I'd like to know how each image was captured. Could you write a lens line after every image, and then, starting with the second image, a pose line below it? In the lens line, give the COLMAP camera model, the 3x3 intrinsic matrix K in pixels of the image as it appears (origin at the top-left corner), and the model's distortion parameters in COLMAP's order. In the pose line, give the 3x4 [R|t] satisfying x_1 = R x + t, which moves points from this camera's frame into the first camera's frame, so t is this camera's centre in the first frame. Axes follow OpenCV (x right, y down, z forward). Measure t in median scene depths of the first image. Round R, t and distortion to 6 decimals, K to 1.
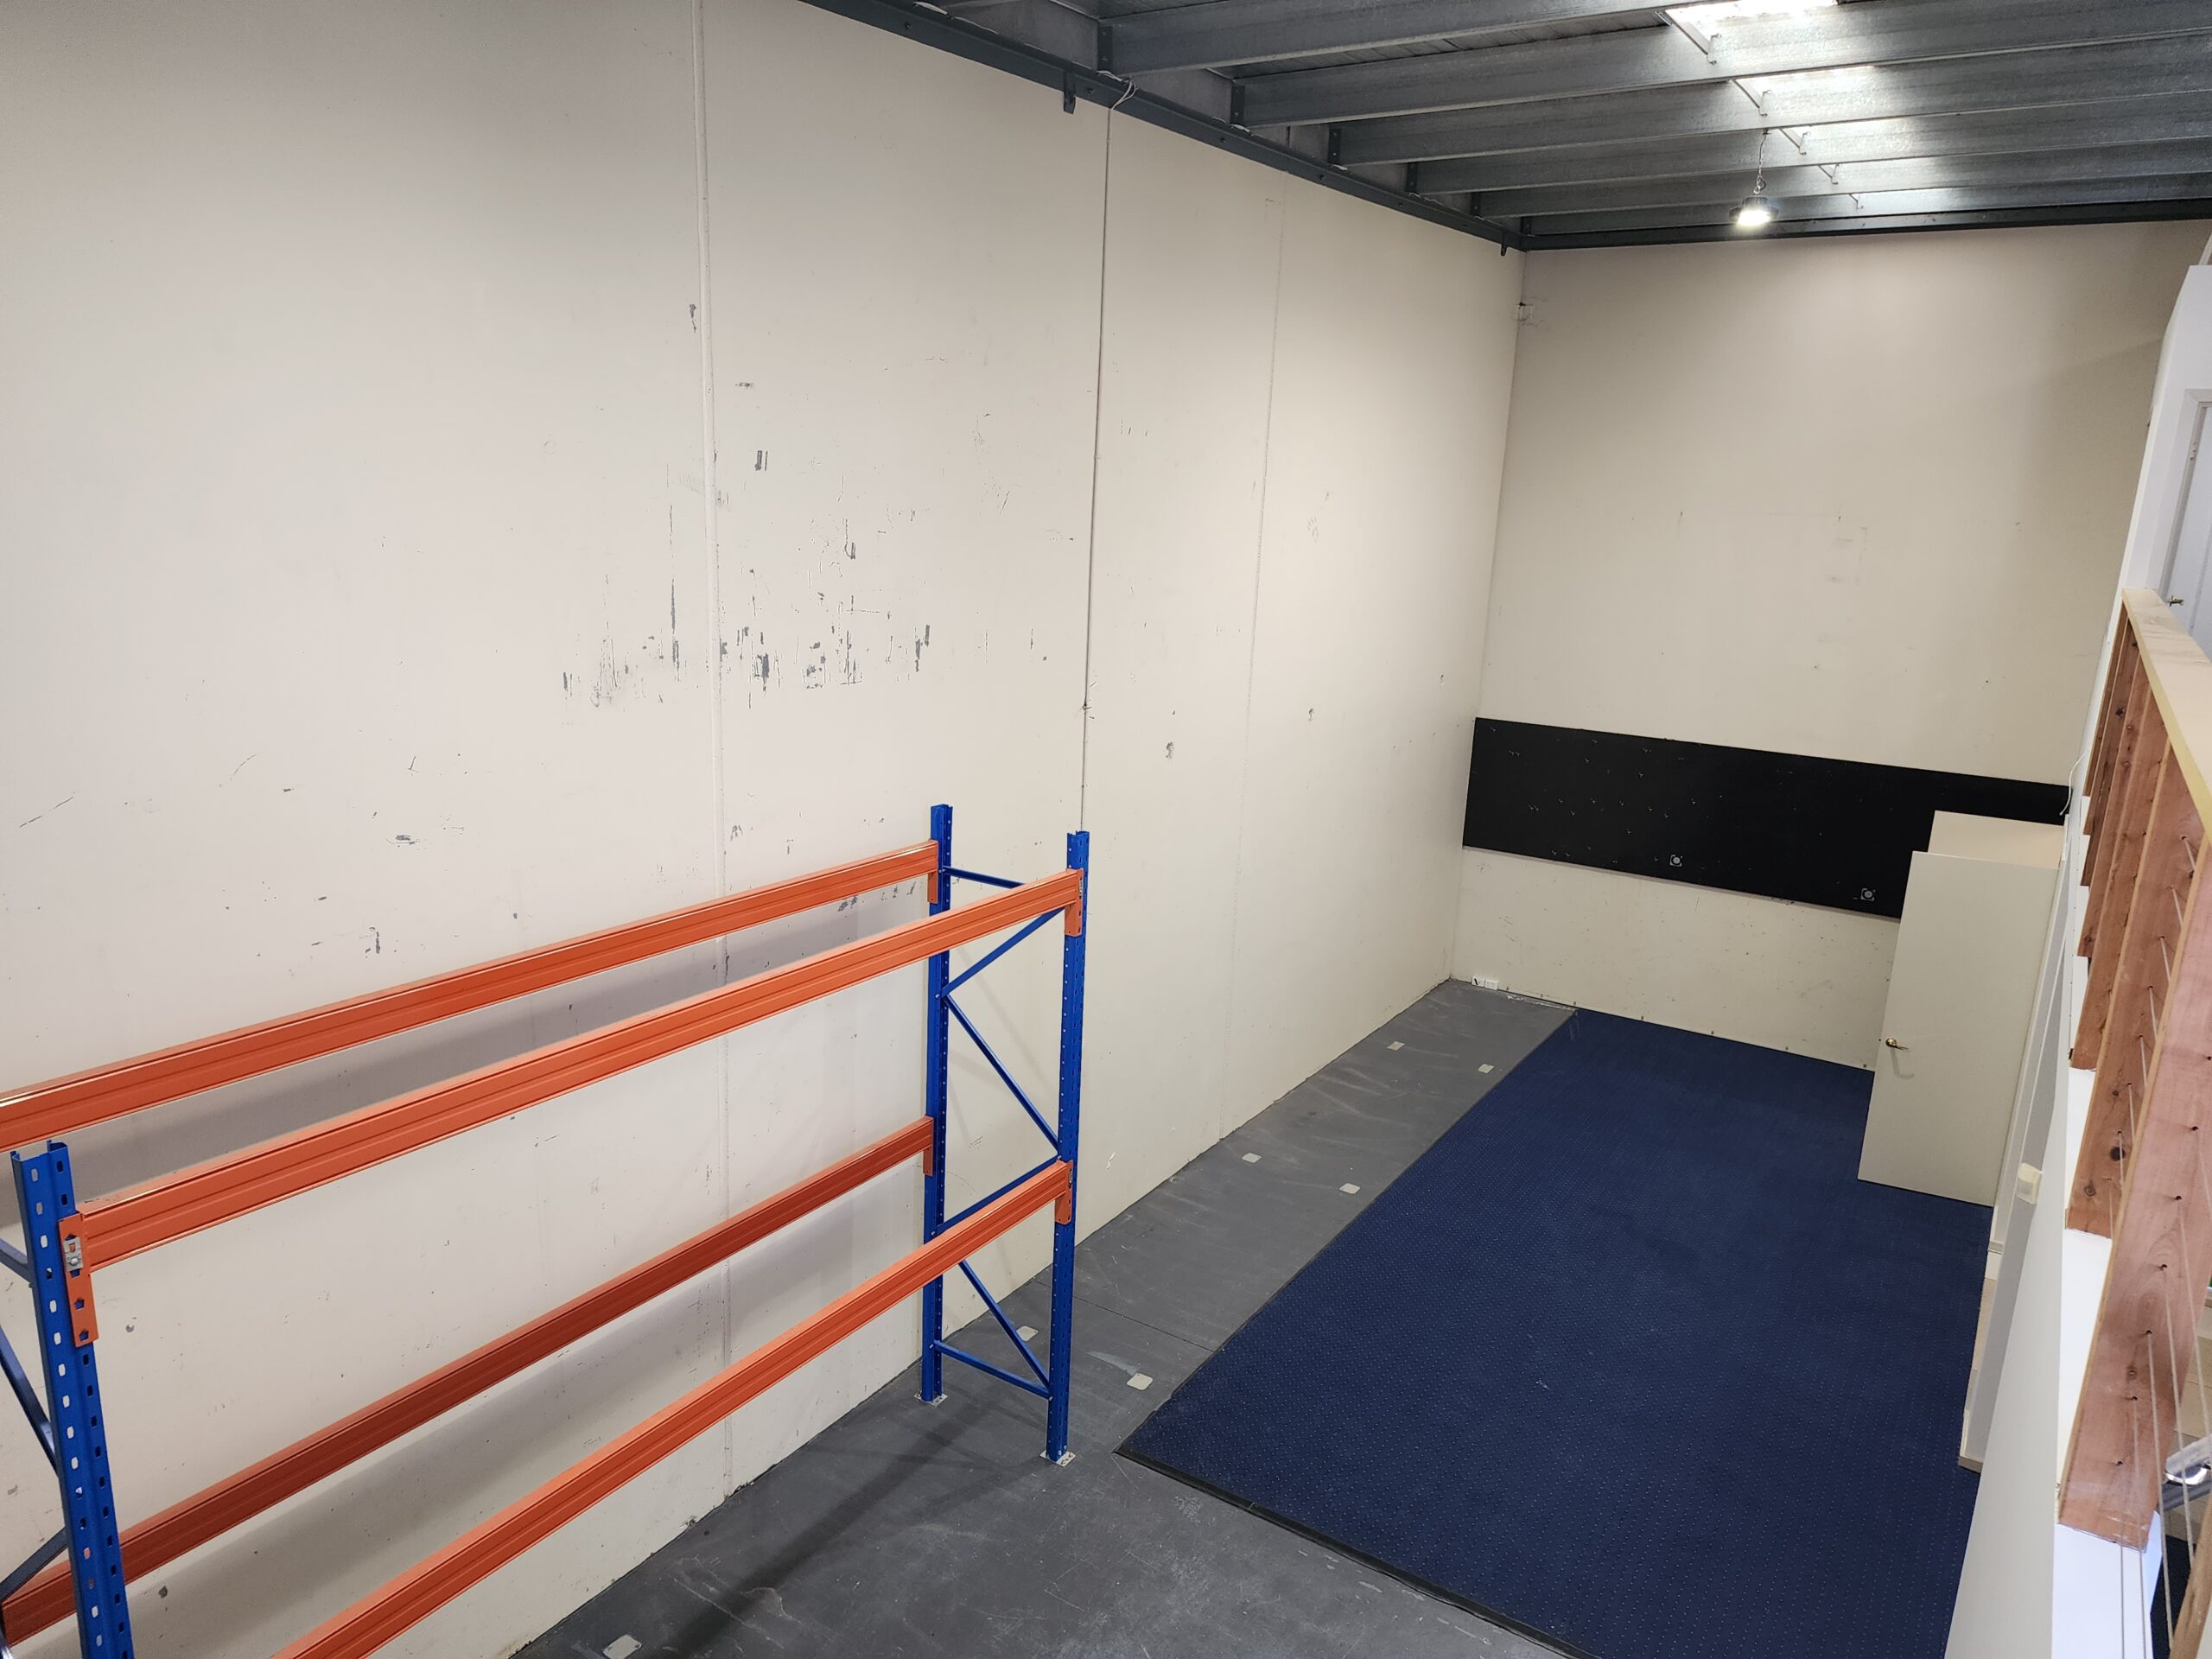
lens RADIAL K [[1479.8, 0, 1083.8], [0, 1479.8, 881.1], [0, 0, 1]] dist [0.172179, -0.146883]
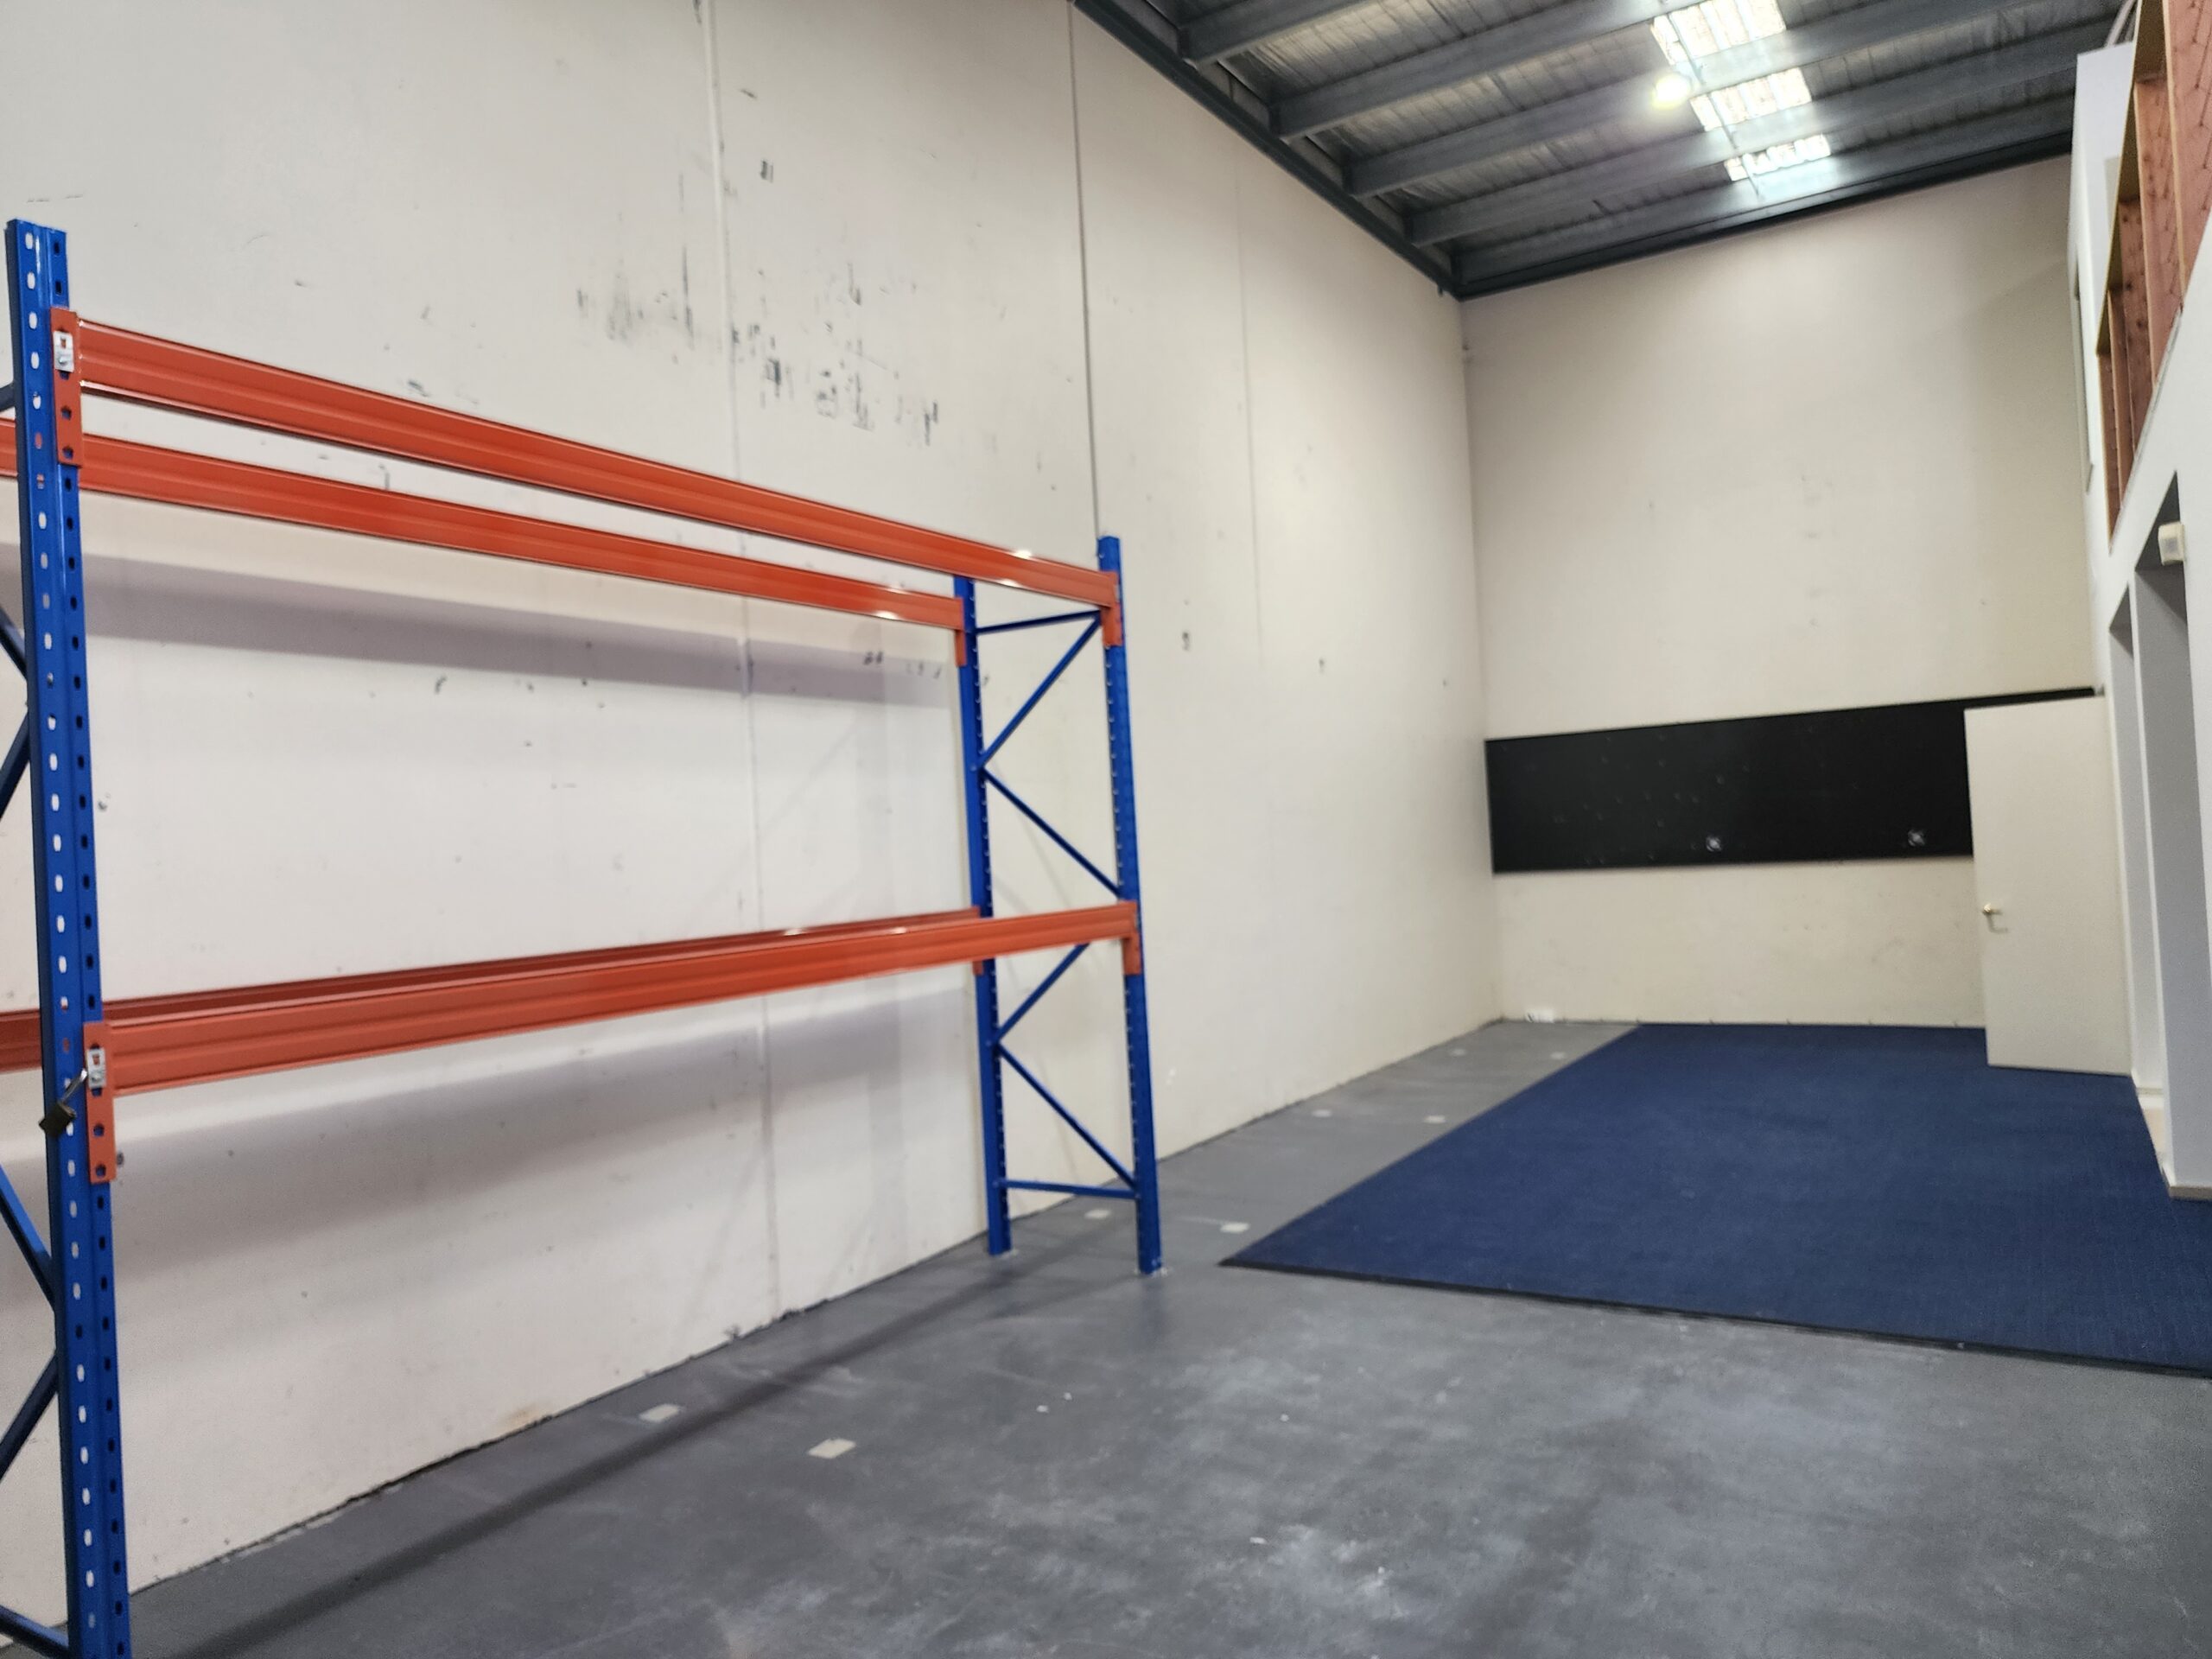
lens RADIAL K [[1476.7, 0, 1074.5], [0, 1476.7, 824.5], [0, 0, 1]] dist [0.010508, -0.000656]
pose [[0.994351, -0.104309, -0.019662, -0.020341], [0.094566, 0.954676, -0.282224, 0.400919], [0.048209, 0.278771, 0.959147, 0.111556]]
